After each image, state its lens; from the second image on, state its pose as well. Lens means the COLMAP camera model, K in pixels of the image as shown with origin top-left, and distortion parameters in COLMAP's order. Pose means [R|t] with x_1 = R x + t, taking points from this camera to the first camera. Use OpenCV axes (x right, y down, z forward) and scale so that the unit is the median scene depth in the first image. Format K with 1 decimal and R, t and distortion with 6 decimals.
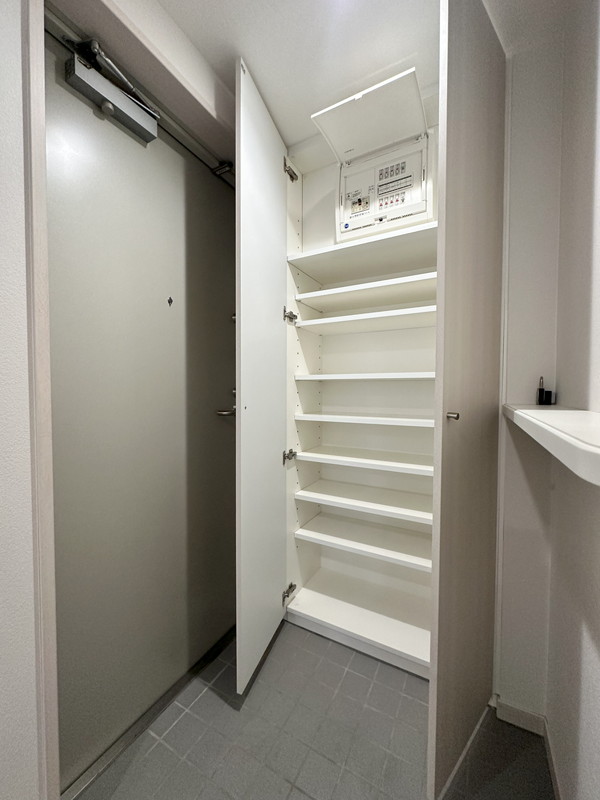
lens RADIAL K [[317.8, 0, 298.7], [0, 317.8, 401.2], [0, 0, 1]] dist [-0.001435, 0.000025]
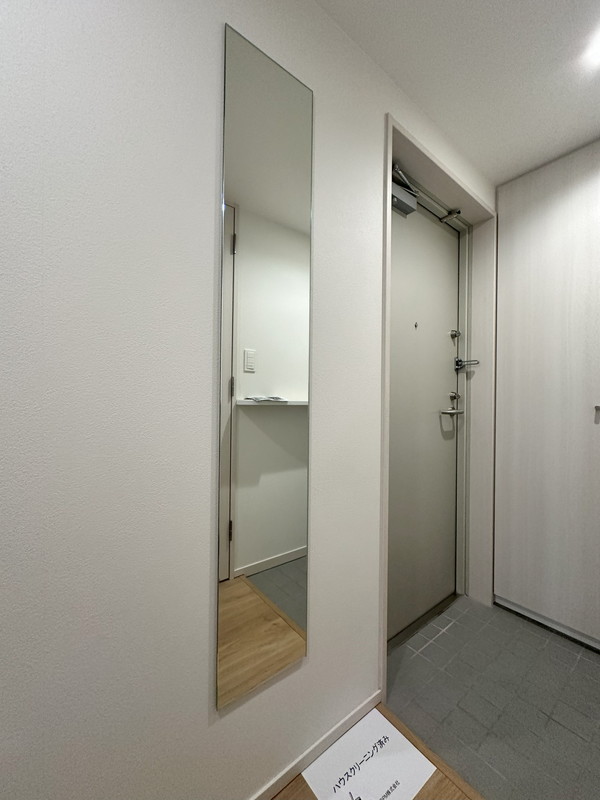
lens RADIAL K [[317.8, 0, 300.7], [0, 317.8, 396.2], [0, 0, 1]] dist [-0.001435, 0.000025]
pose [[0.921323, 0.009567, -0.388681, -0.365249], [-0.024705, 0.999118, -0.033967, 0.044334], [0.388013, 0.040897, 0.920746, -0.445419]]
